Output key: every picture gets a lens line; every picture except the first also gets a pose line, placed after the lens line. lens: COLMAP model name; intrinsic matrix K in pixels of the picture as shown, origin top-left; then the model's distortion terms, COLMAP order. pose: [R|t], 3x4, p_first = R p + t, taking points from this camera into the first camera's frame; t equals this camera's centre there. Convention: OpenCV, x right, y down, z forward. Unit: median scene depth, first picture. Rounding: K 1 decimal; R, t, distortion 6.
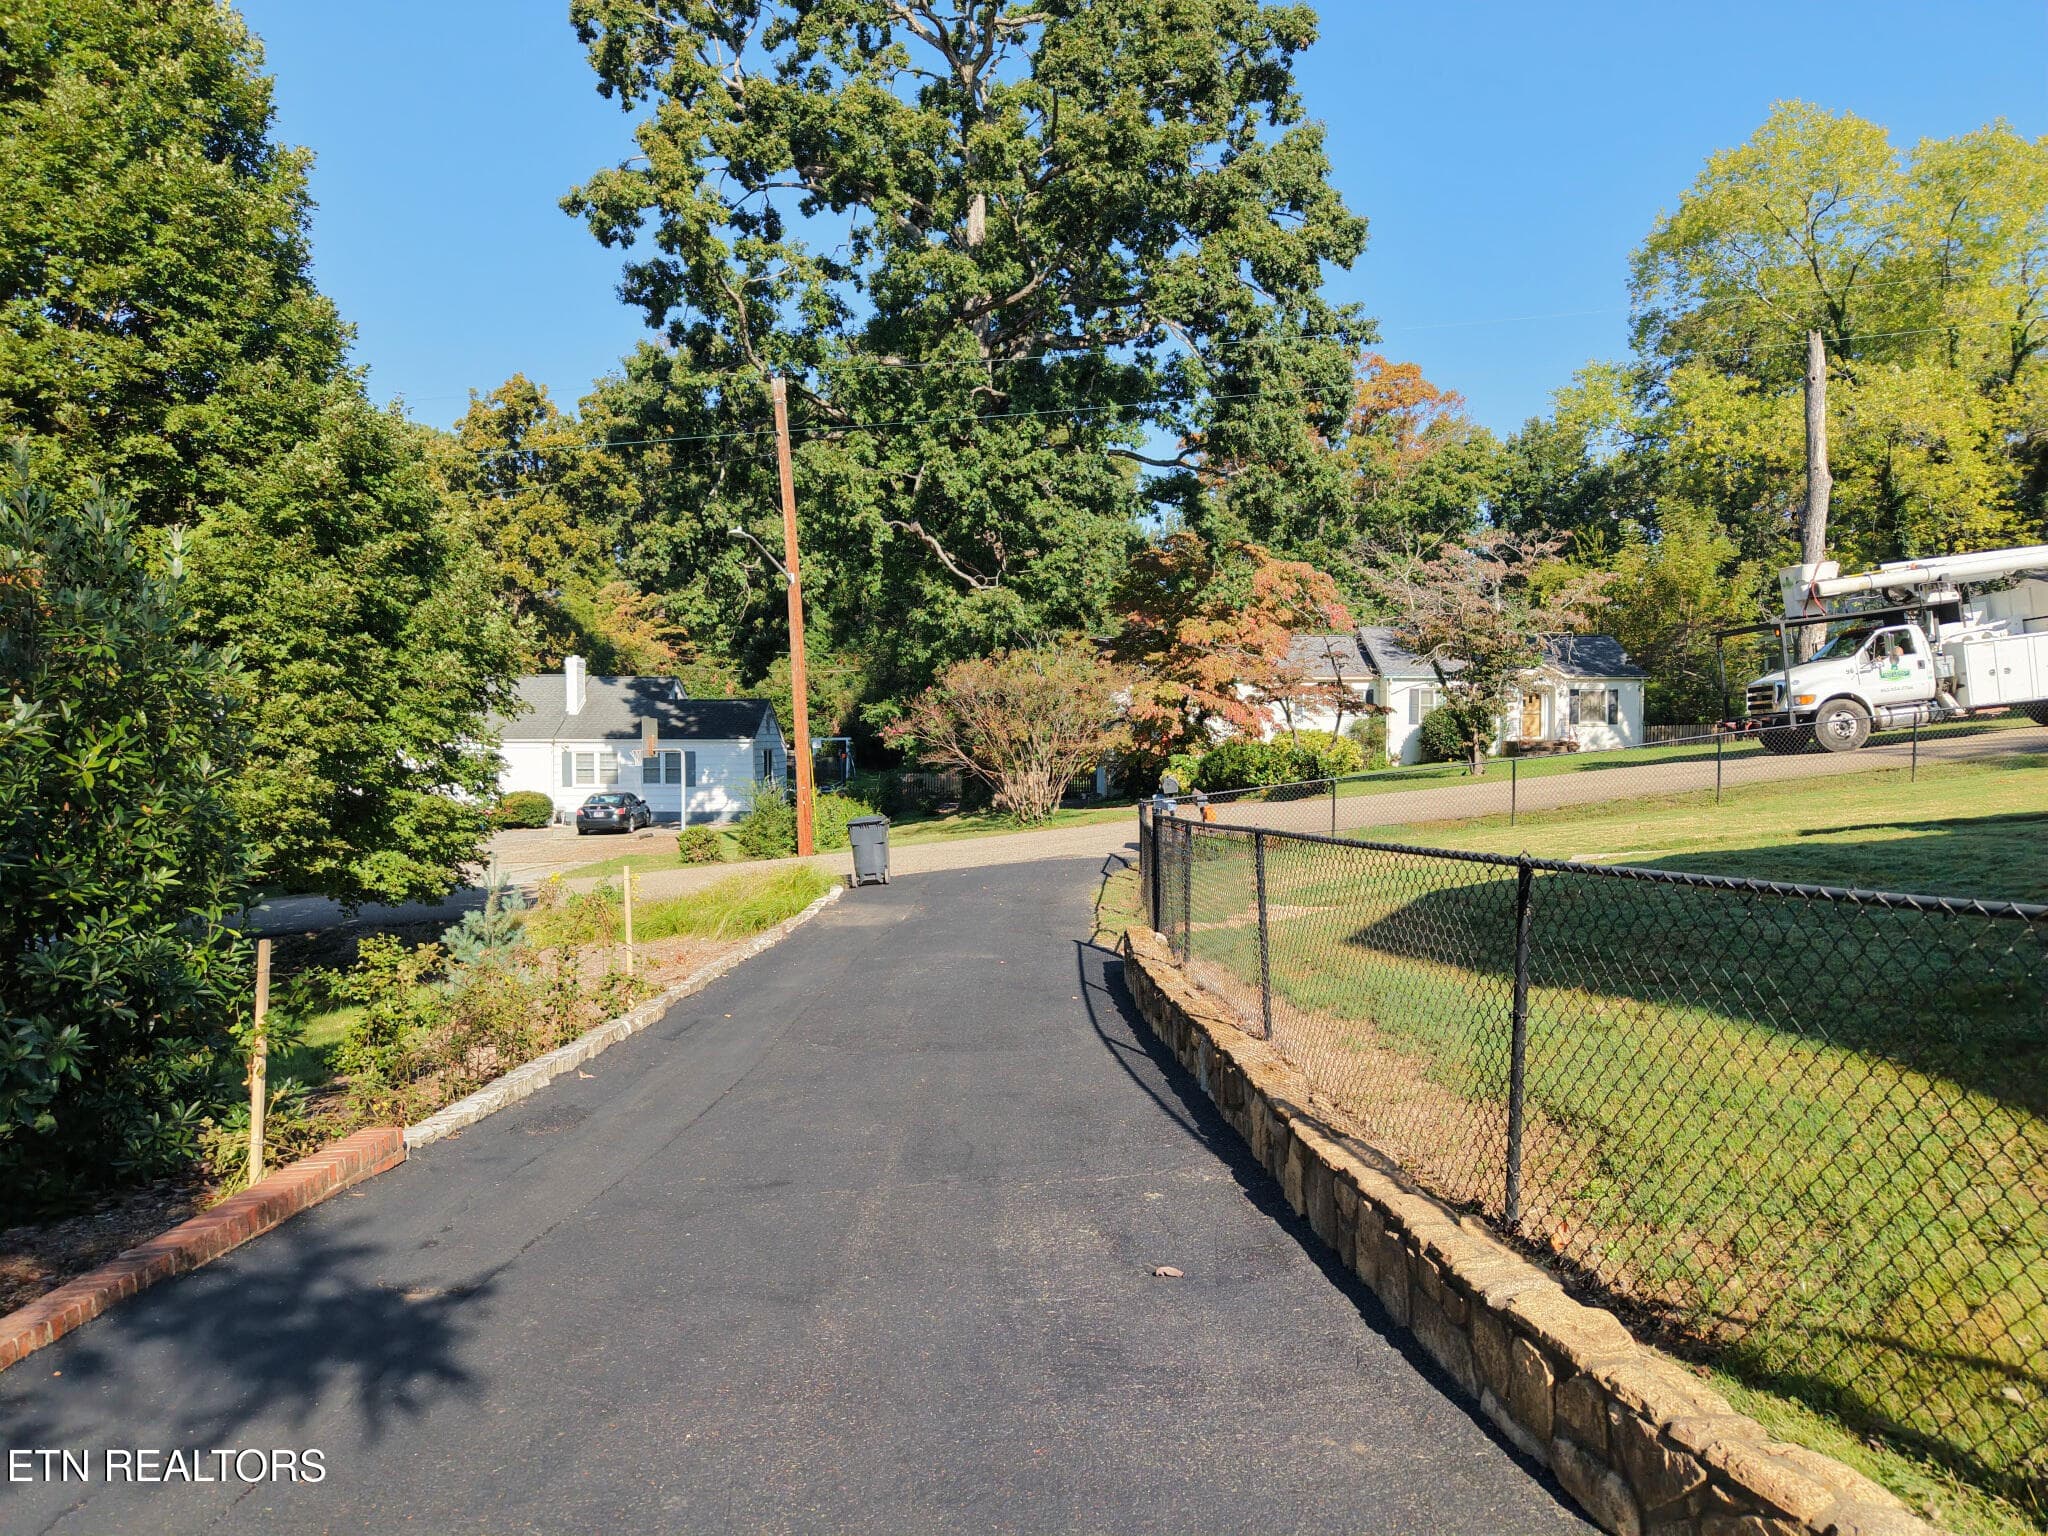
lens RADIAL K [[1373.1, 0, 1017.5], [0, 1373.1, 773.7], [0, 0, 1]] dist [0.012749, -0.013724]
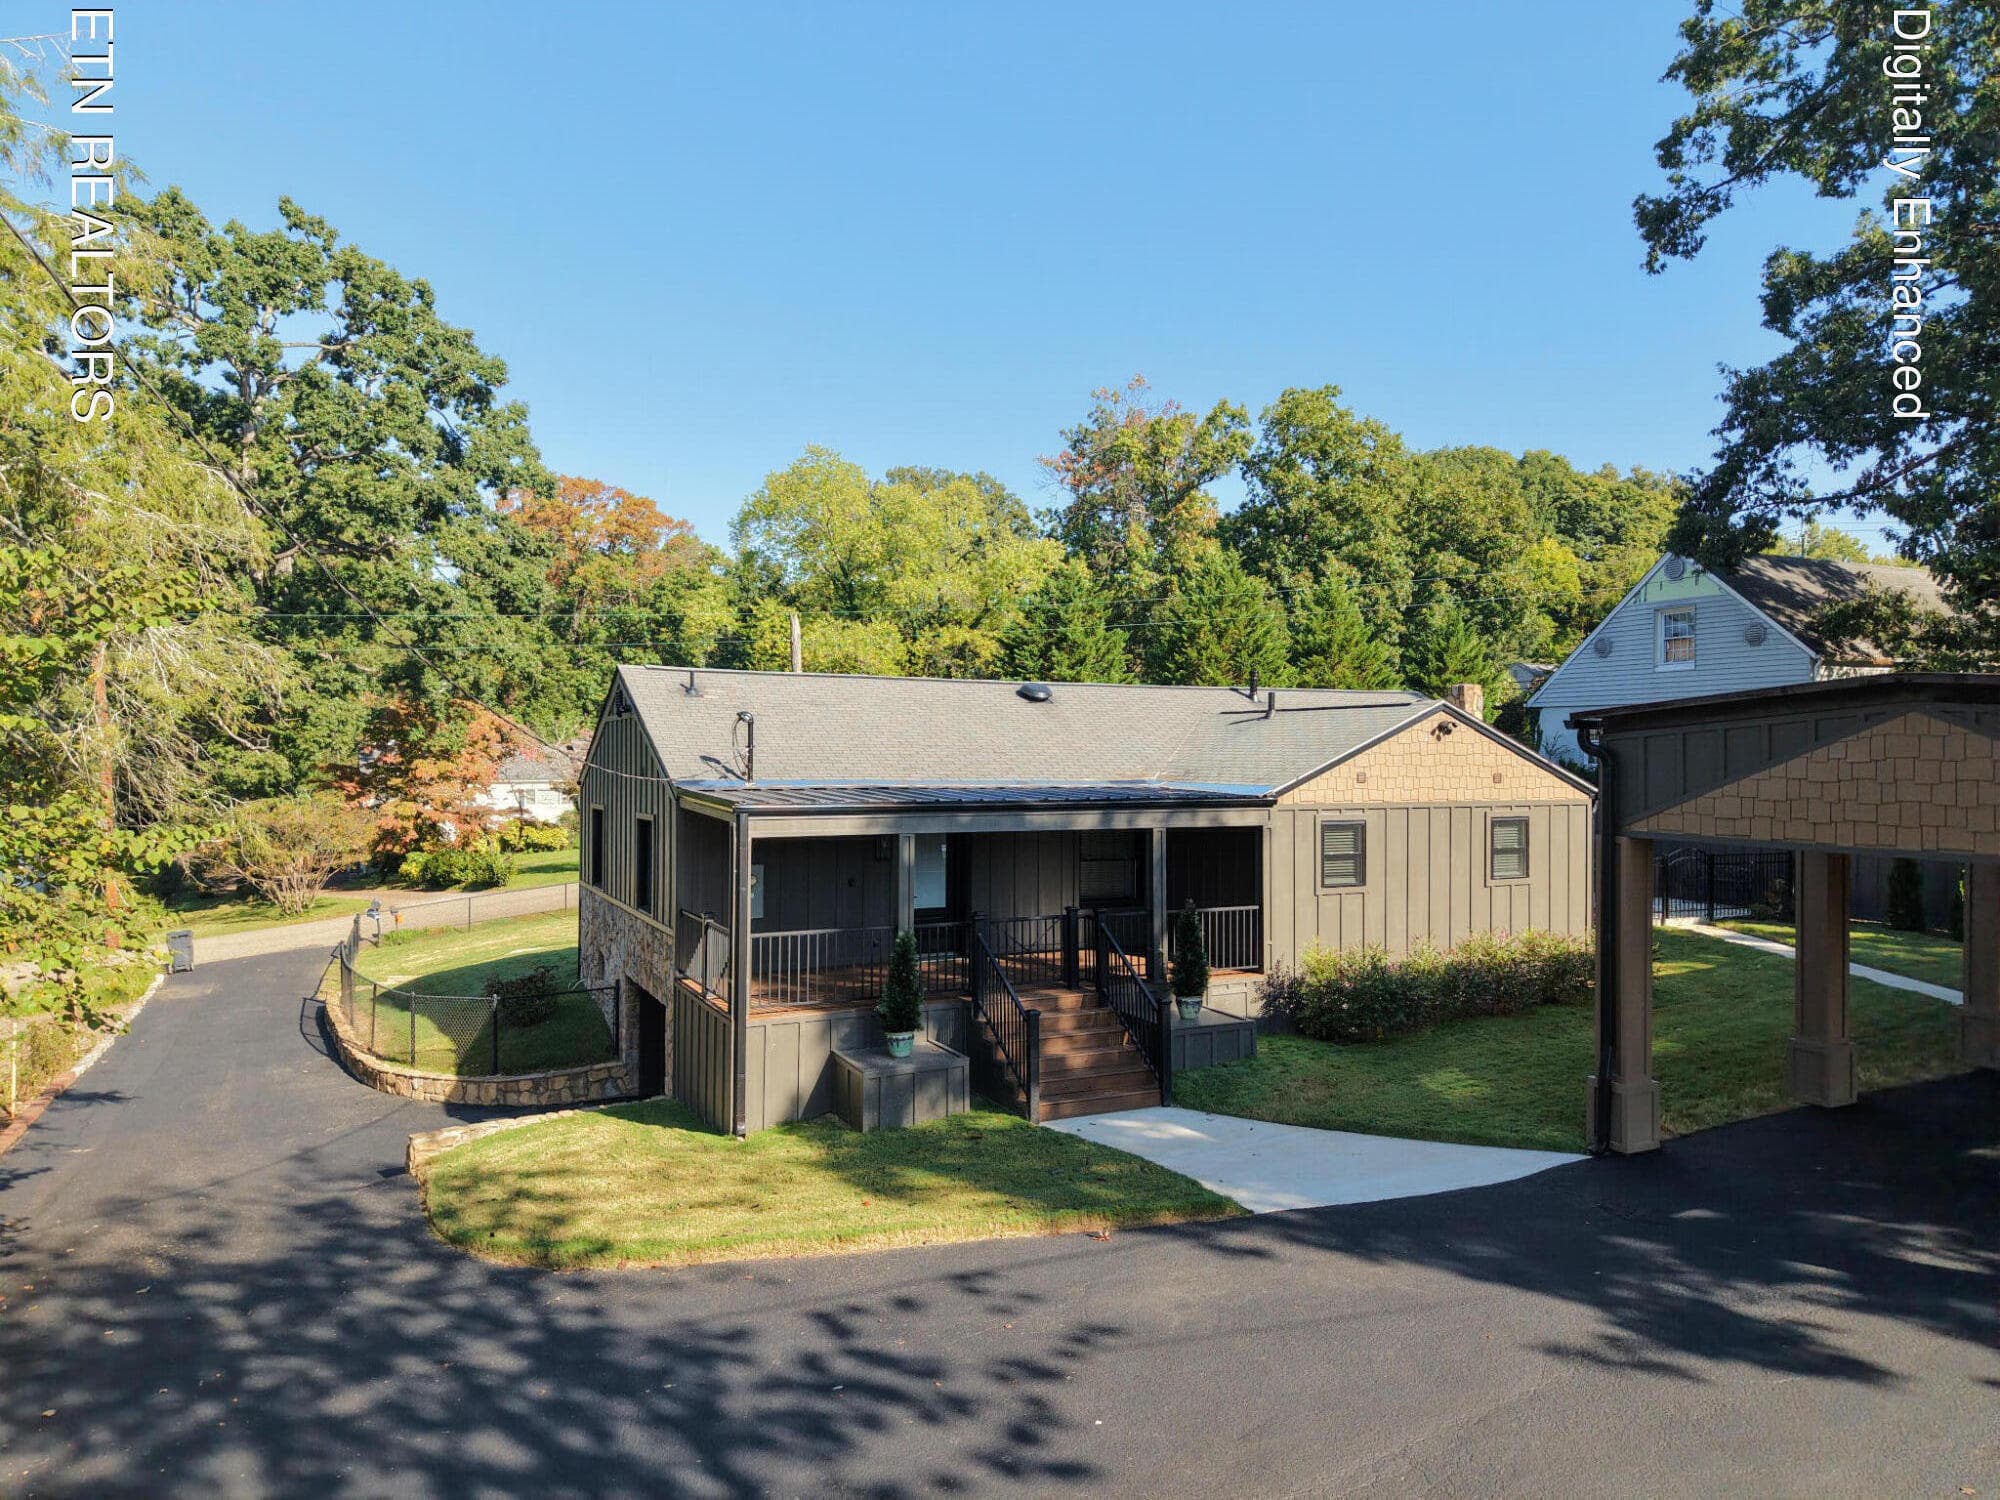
lens RADIAL K [[1340.9, 0, 1012.2], [0, 1340.9, 754.1], [0, 0, 1]] dist [0.012749, -0.013724]
pose [[0.882239, -0.000512, 0.470801, 0.009281], [0.013966, 0.999588, -0.025084, -0.075187], [-0.470594, 0.028706, 0.881883, -0.546194]]
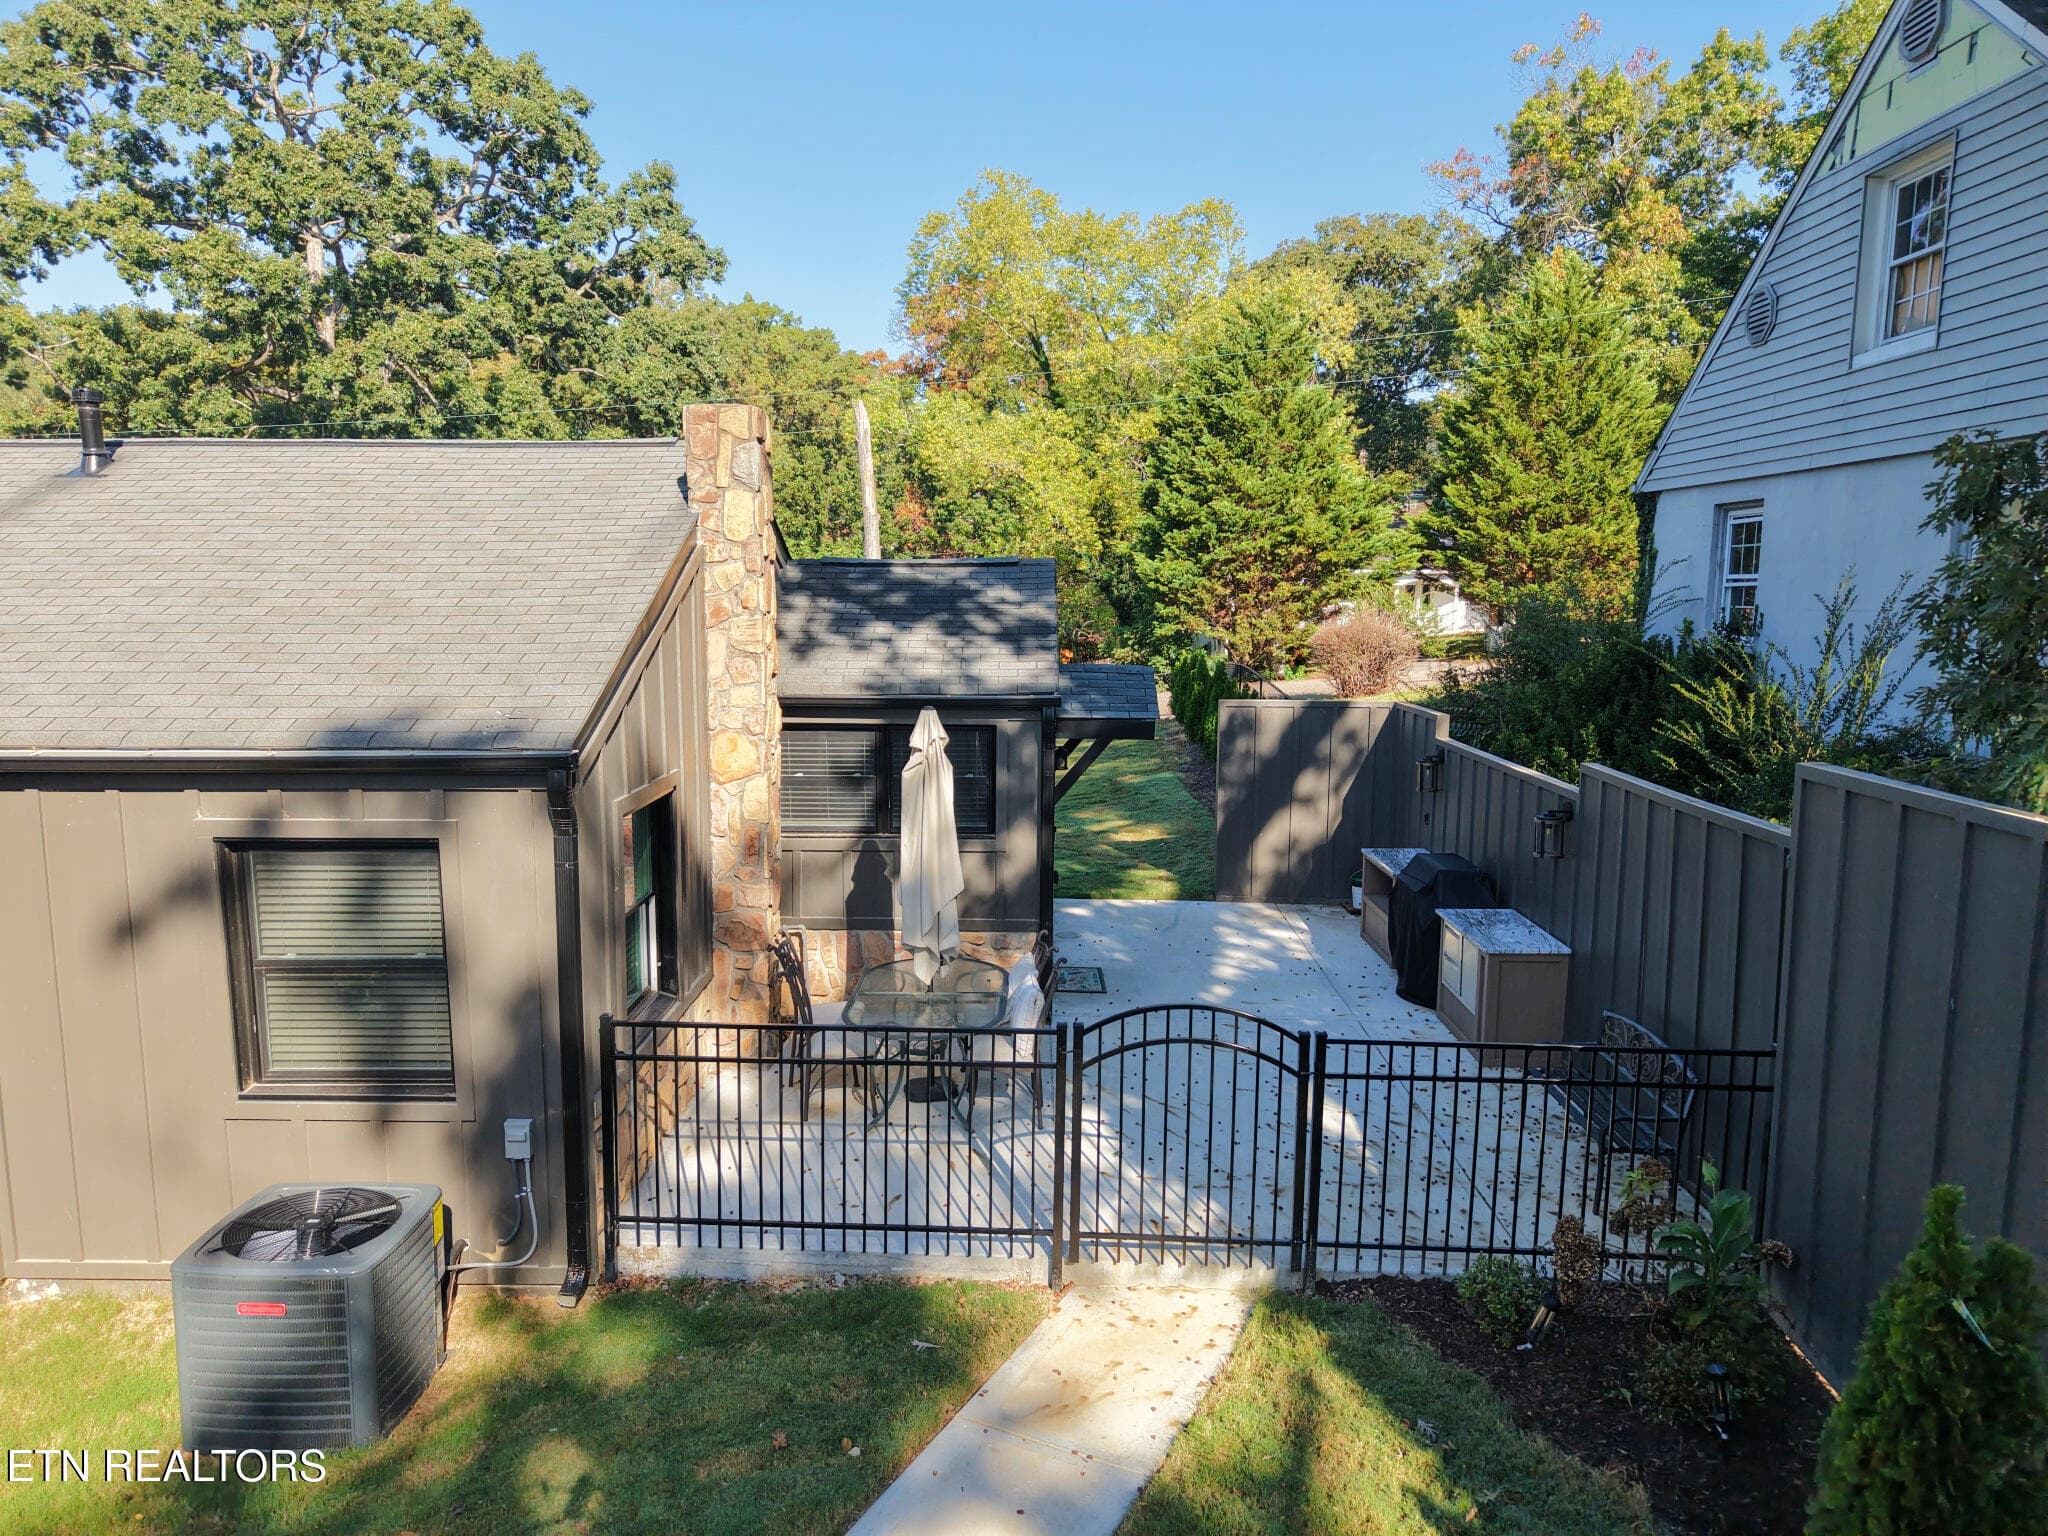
lens RADIAL K [[1373.1, 0, 1016.7], [0, 1373.1, 766.3], [0, 0, 1]] dist [0.012749, -0.013724]
pose [[0.999938, 0.002197, 0.010906, 0.608326], [-0.003291, 0.994847, 0.101336, -0.087630], [-0.010627, -0.101365, 0.994793, -0.279645]]
